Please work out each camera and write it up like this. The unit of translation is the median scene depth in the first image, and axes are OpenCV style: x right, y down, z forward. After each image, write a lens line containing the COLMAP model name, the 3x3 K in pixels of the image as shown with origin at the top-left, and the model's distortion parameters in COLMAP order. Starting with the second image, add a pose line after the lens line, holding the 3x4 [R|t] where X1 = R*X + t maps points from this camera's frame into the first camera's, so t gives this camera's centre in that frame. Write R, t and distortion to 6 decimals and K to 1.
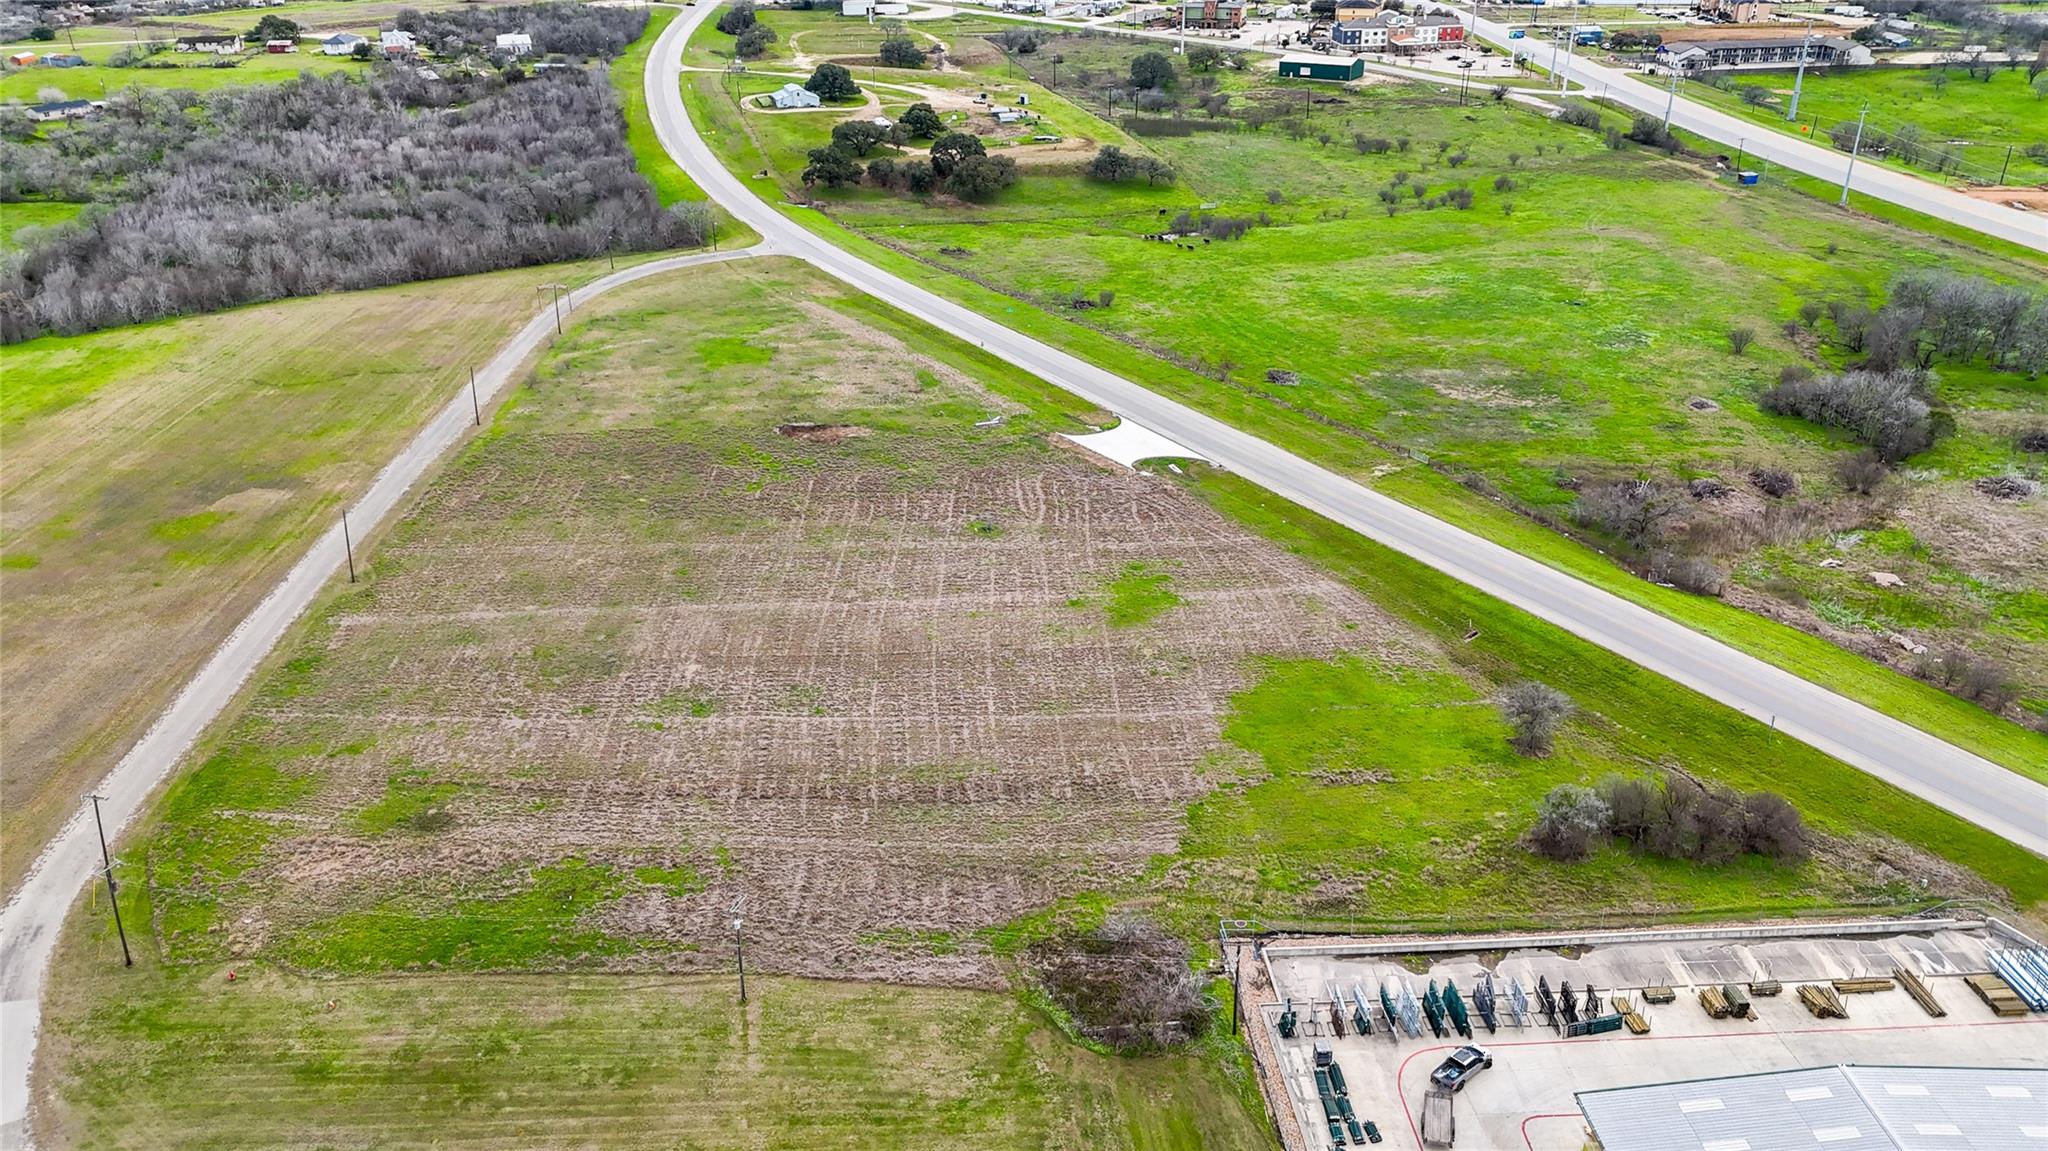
lens RADIAL K [[1500.6, 0, 1033.1], [0, 1500.6, 578.2], [0, 0, 1]] dist [0.081403, -0.081115]
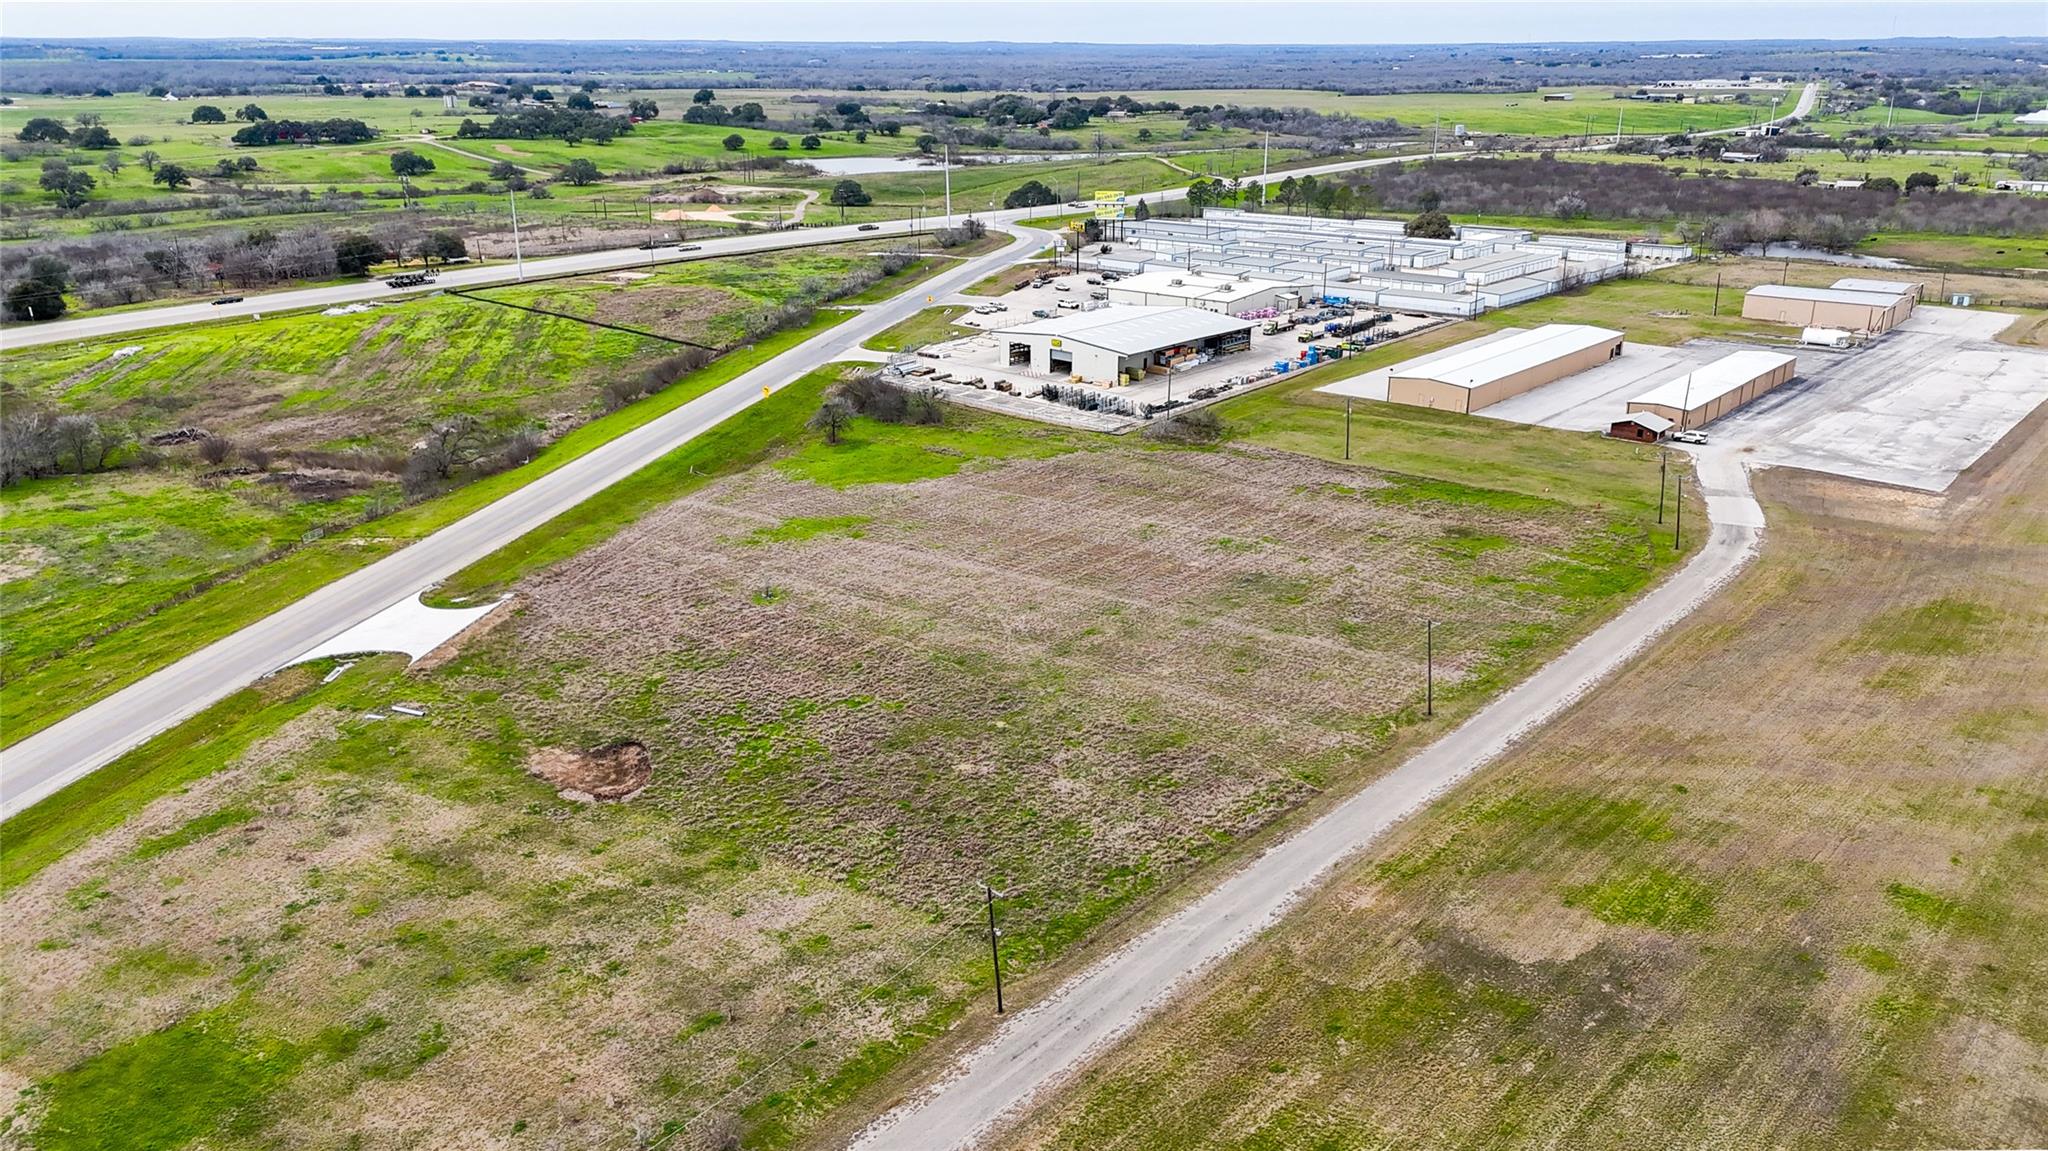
lens RADIAL K [[1516.9, 0, 1032.7], [0, 1516.9, 581.3], [0, 0, 1]] dist [0.073249, -0.068870]
pose [[-0.697264, -0.226960, 0.679935, -0.805925], [0.326682, 0.743703, 0.583254, -0.551059], [-0.638045, 0.628804, -0.444414, 1.413173]]
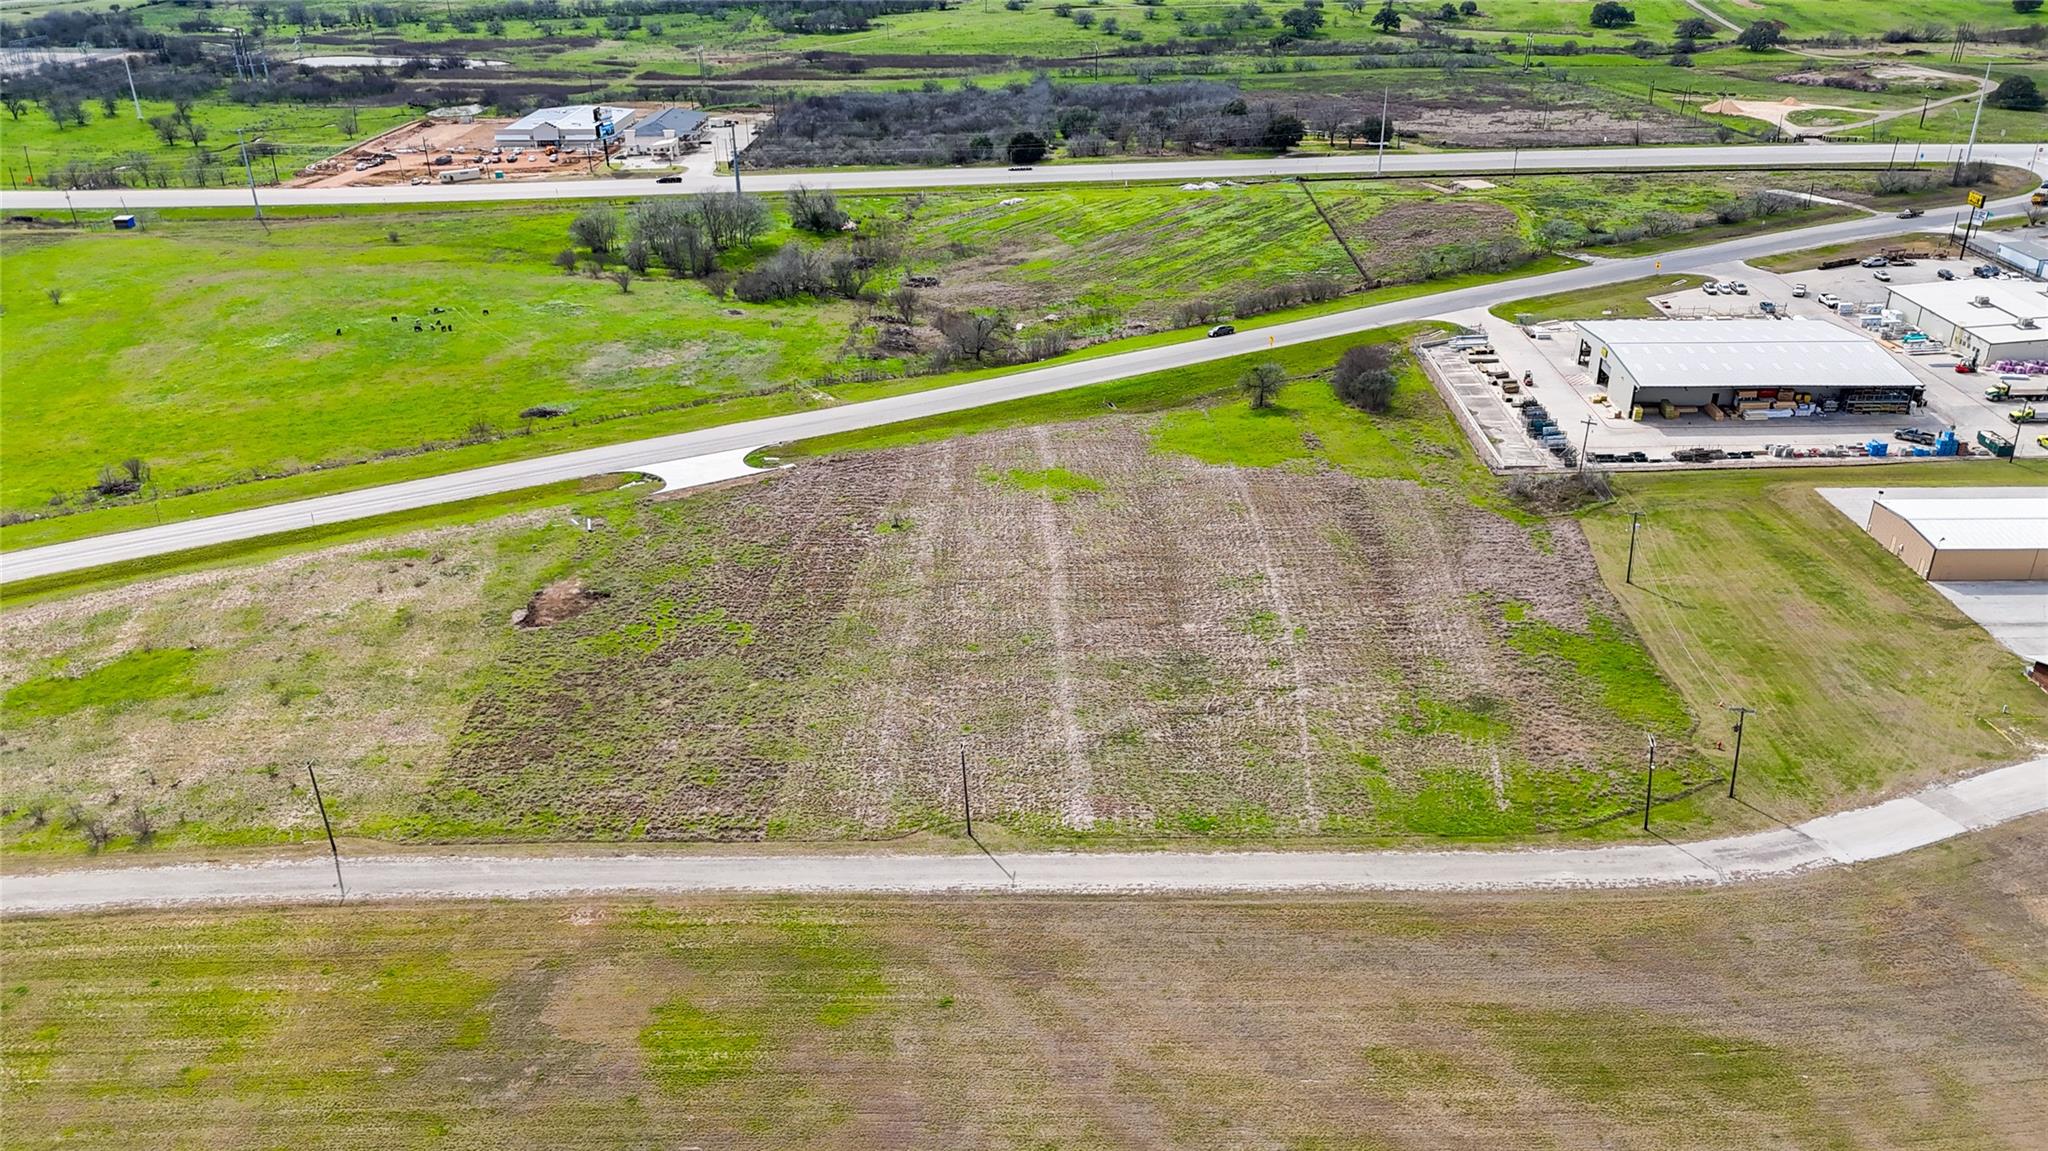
lens RADIAL K [[1500.6, 0, 1033.1], [0, 1500.6, 578.2], [0, 0, 1]] dist [0.081403, -0.081115]
pose [[0.089500, -0.421598, 0.902355, -1.057044], [0.449987, 0.825369, 0.340996, -0.340347], [-0.888539, 0.375529, 0.263584, 0.723541]]
